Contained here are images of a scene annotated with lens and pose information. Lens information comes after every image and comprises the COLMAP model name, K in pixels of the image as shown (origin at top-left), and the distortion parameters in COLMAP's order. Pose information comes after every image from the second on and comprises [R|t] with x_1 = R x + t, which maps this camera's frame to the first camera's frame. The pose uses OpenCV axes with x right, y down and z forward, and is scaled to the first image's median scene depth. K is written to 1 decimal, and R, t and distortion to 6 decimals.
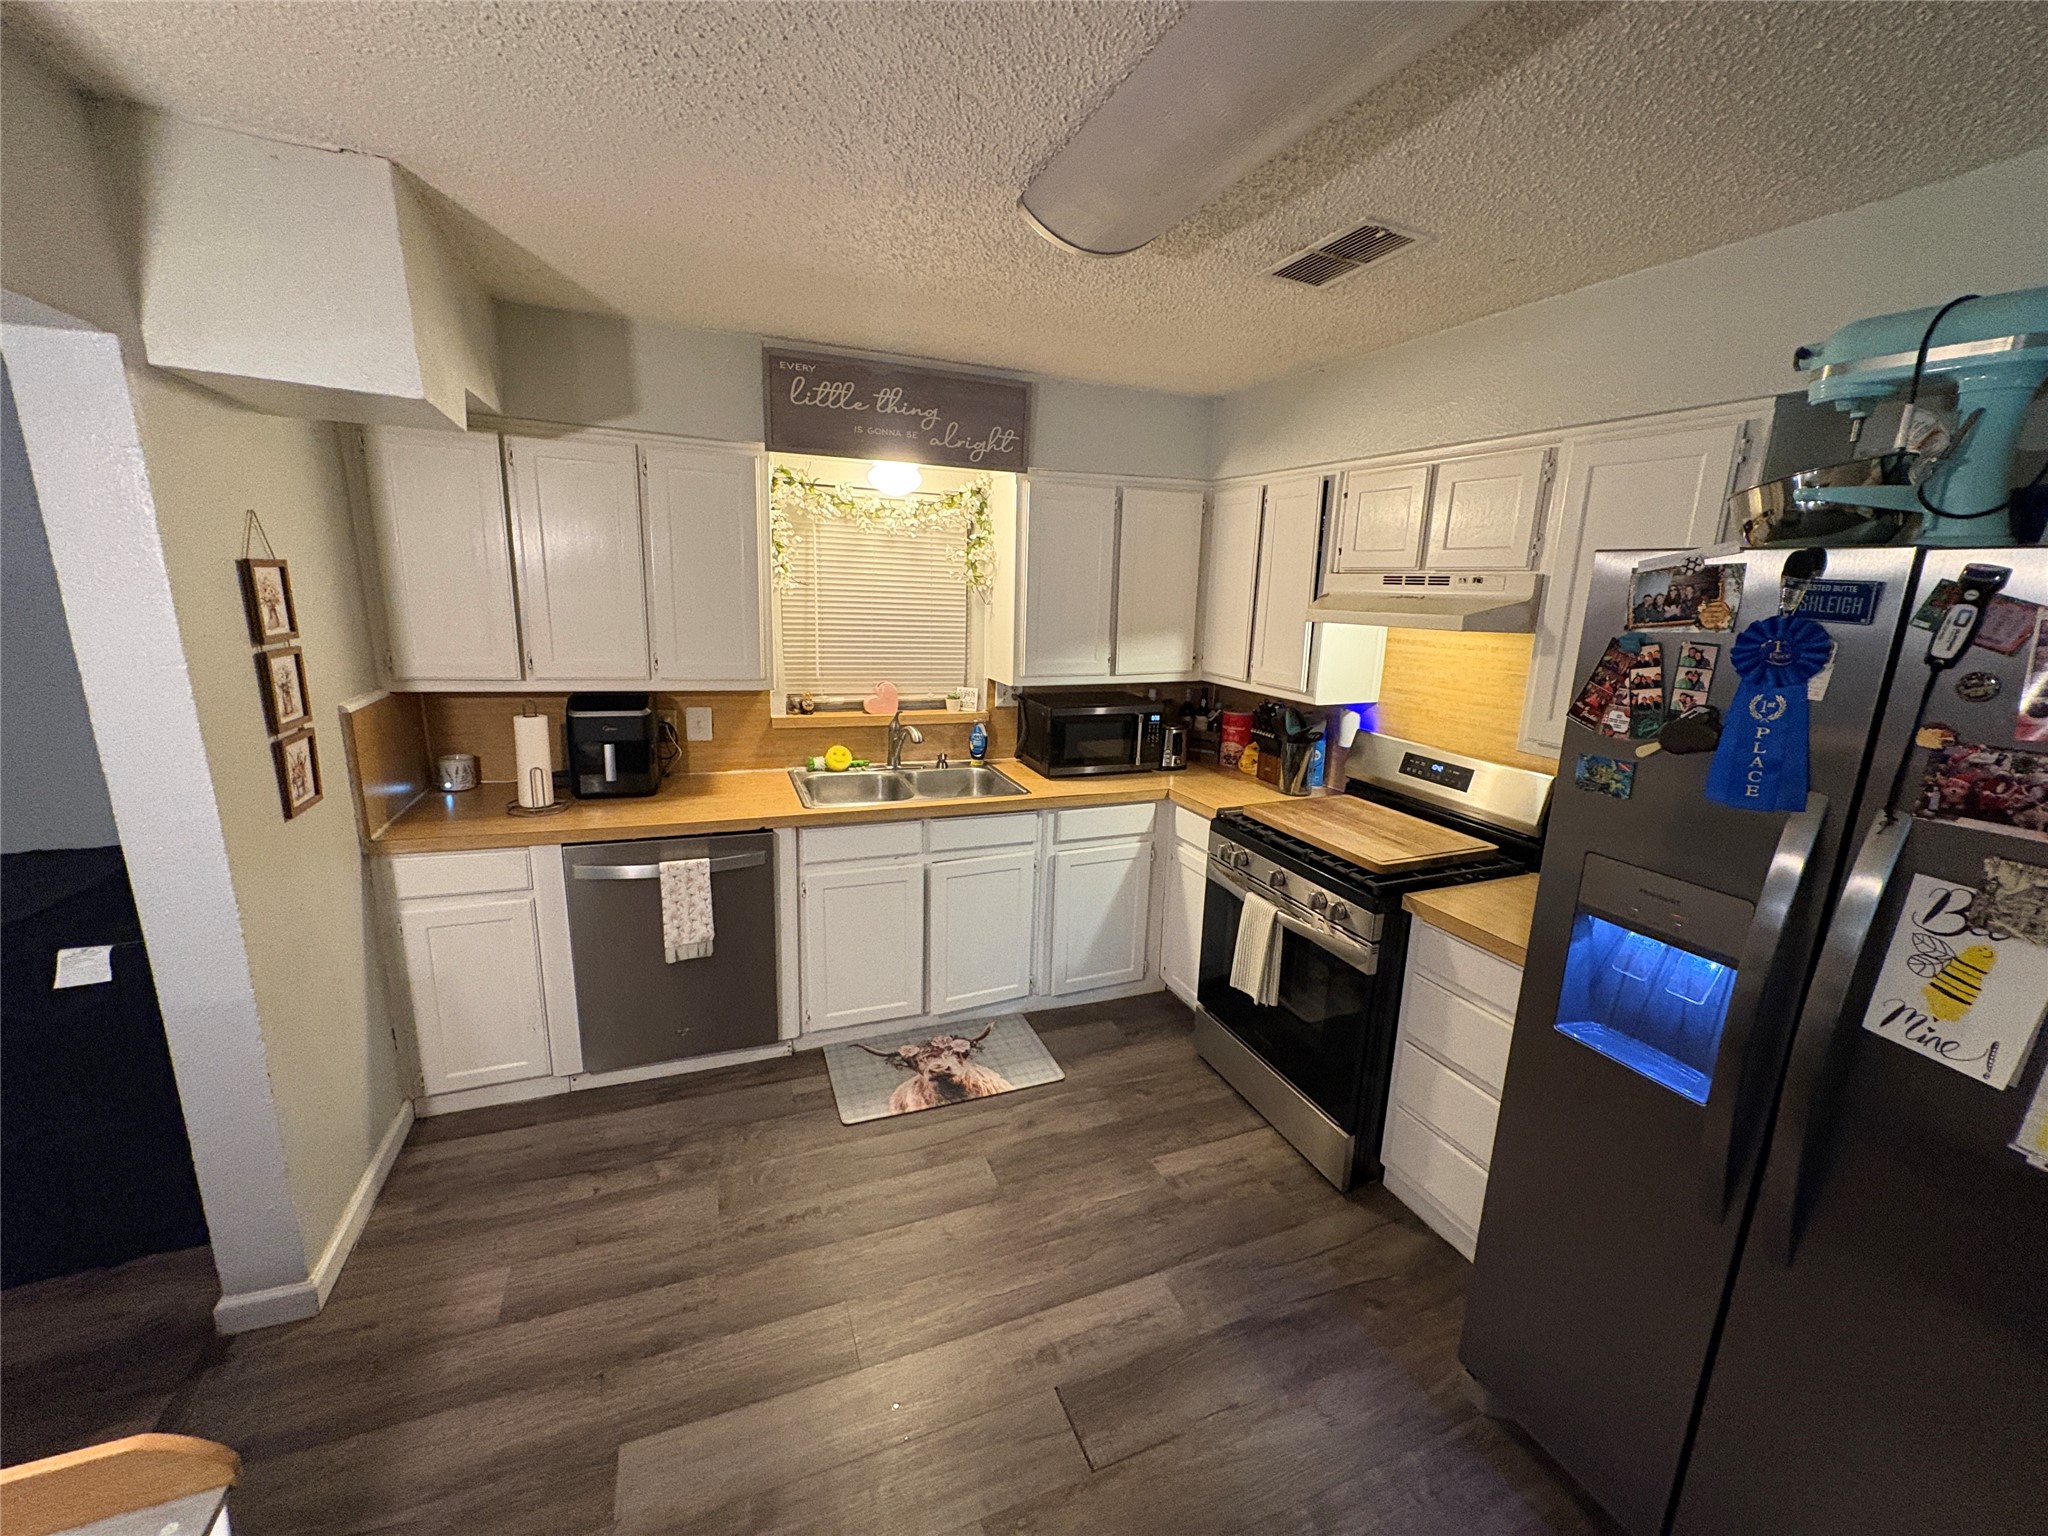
lens RADIAL K [[808.5, 0, 1024.0], [0, 808.5, 768.0], [0, 0, 1]] dist [0.000381, 0.000107]
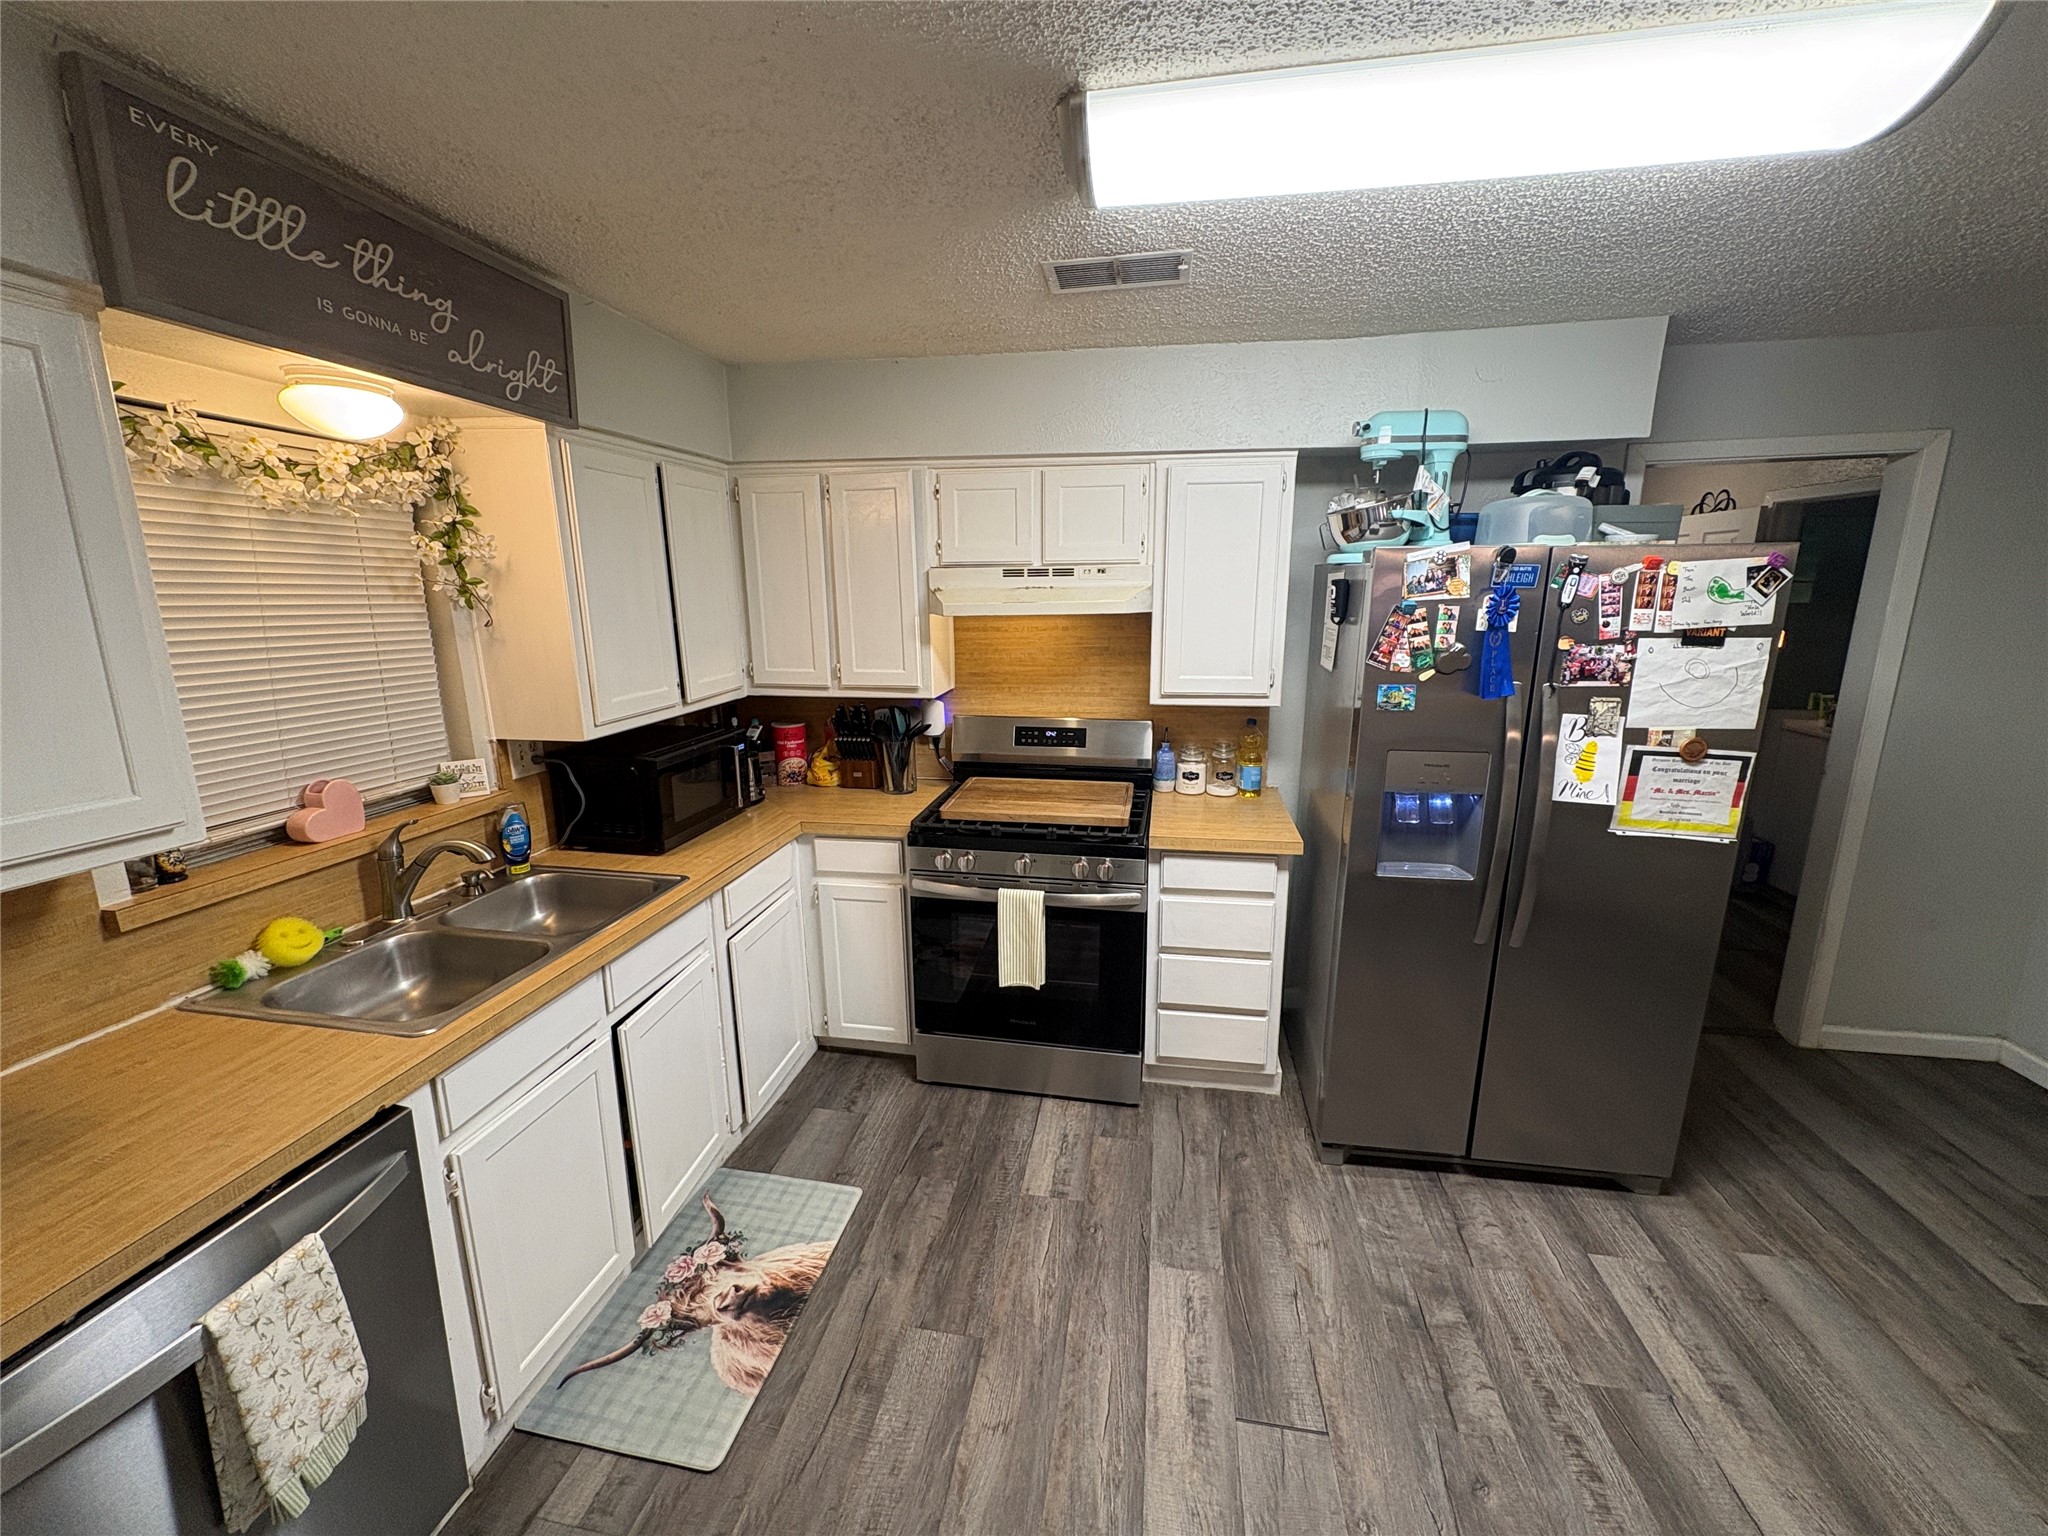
lens RADIAL K [[808.5, 0, 1024.0], [0, 808.5, 768.0], [0, 0, 1]] dist [0.000381, 0.000107]
pose [[0.529397, -0.219741, 0.819422, -0.472194], [0.215258, 0.969057, 0.120798, -0.101099], [-0.820611, 0.112437, 0.560317, 0.387701]]
